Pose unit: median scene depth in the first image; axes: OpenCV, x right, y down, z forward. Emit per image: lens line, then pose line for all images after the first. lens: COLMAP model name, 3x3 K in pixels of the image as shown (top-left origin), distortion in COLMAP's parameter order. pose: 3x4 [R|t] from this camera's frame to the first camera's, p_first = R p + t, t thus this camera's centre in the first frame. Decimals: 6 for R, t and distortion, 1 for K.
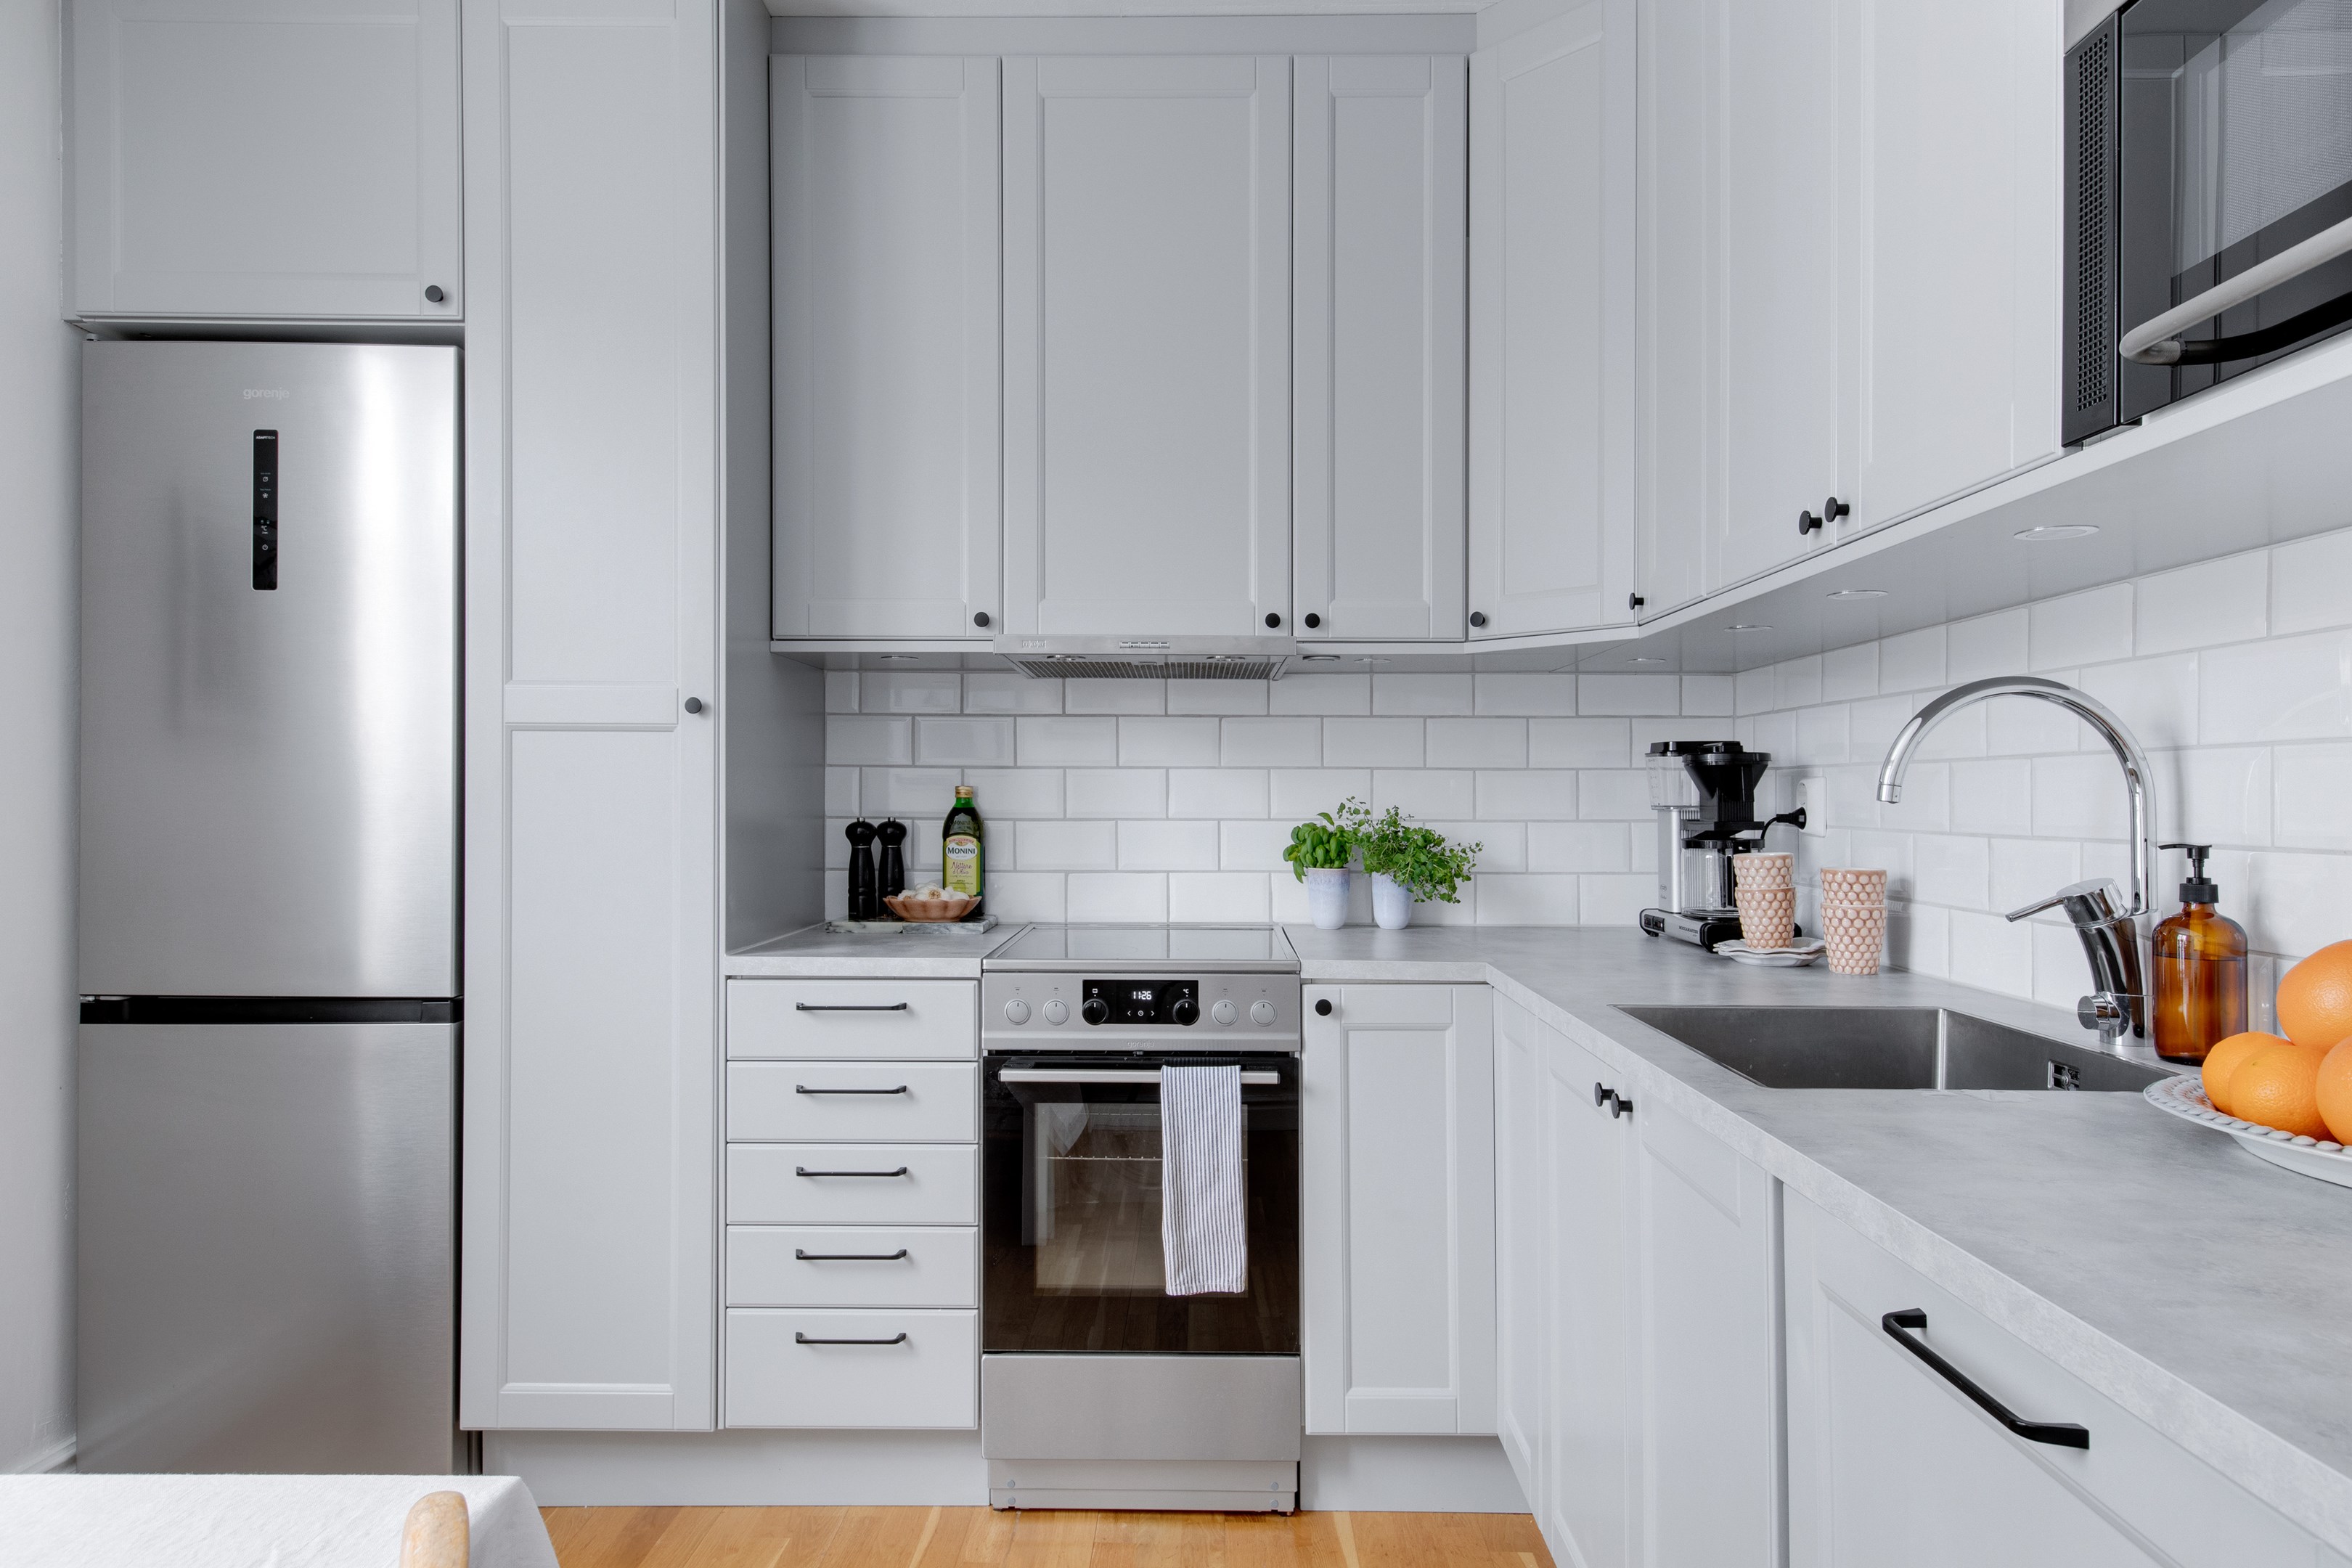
lens RADIAL K [[1396.5, 0, 1179.6], [0, 1396.5, 795.9], [0, 0, 1]] dist [0.007977, -0.000687]
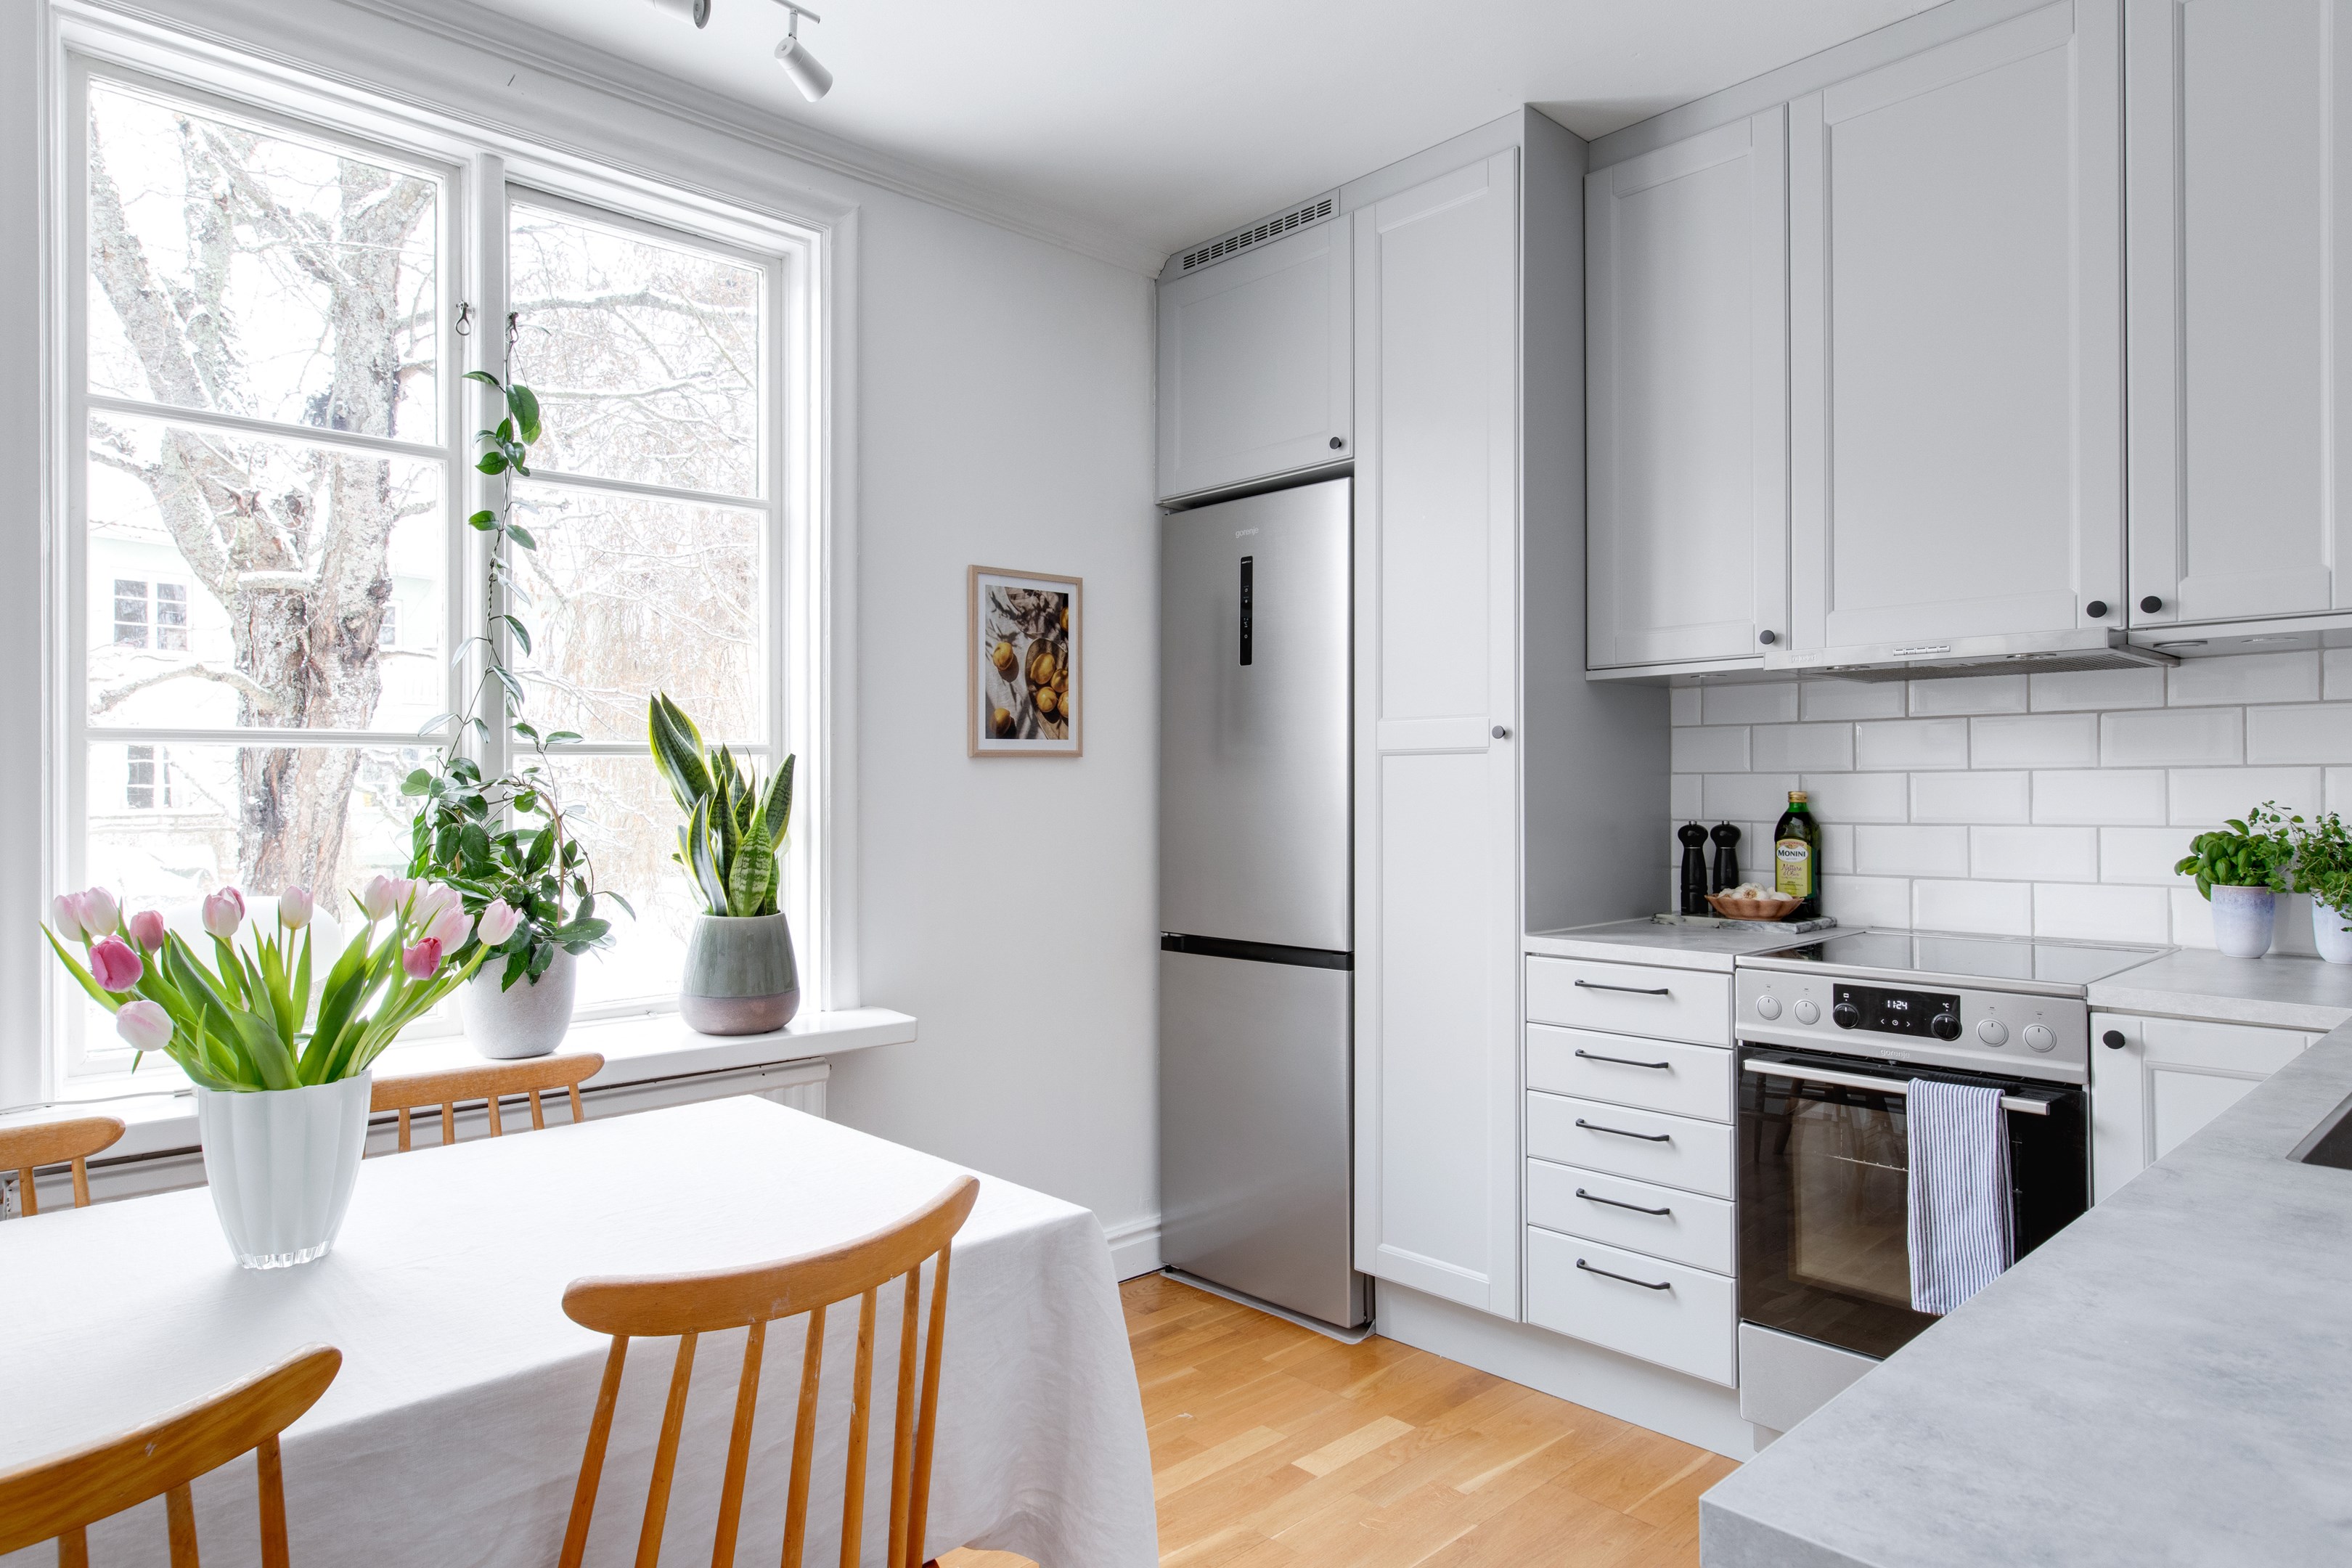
lens RADIAL K [[1366.5, 0, 1176.8], [0, 1366.5, 759.1], [0, 0, 1]] dist [-0.000744, -0.001177]
pose [[0.694621, -0.023003, -0.719008, 0.319806], [0.010395, 0.999705, -0.021940, -0.016779], [0.719301, 0.007766, 0.694655, -0.050407]]
